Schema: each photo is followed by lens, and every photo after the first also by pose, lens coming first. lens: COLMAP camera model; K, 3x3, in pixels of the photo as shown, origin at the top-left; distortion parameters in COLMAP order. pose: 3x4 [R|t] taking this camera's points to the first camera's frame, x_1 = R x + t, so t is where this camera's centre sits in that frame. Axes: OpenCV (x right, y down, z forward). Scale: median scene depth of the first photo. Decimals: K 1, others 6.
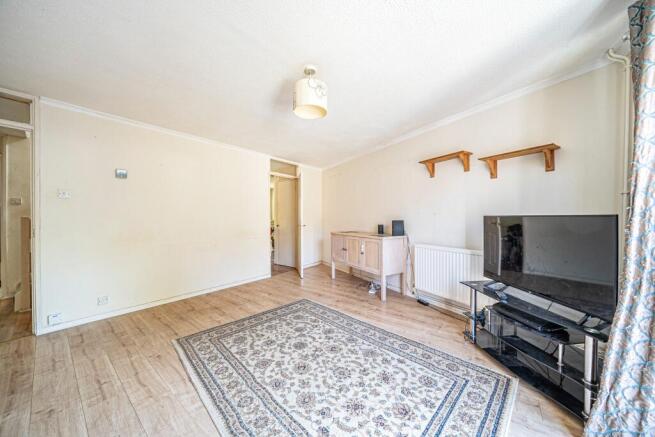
lens RADIAL K [[227.3, 0, 327.1], [0, 227.3, 217.4], [0, 0, 1]] dist [-0.021241, 0.001487]
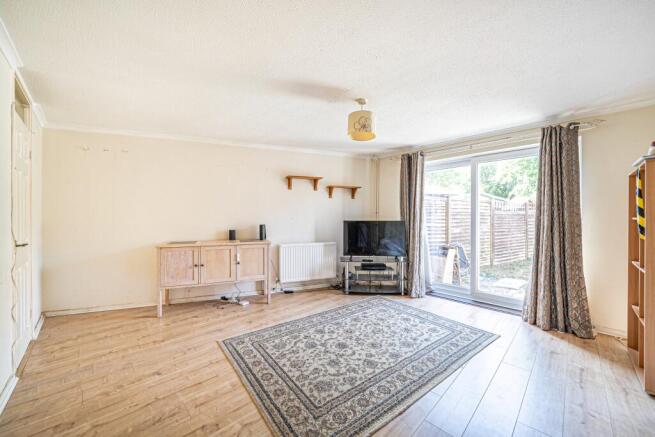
lens RADIAL K [[243.9, 0, 326.4], [0, 243.9, 218.5], [0, 0, 1]] dist [-0.016069, -0.000113]
pose [[0.139859, 0.000541, 0.990171, -1.191766], [0.000156, 1.000000, -0.000568, -0.023520], [-0.990171, 0.000233, 0.139859, 0.869679]]
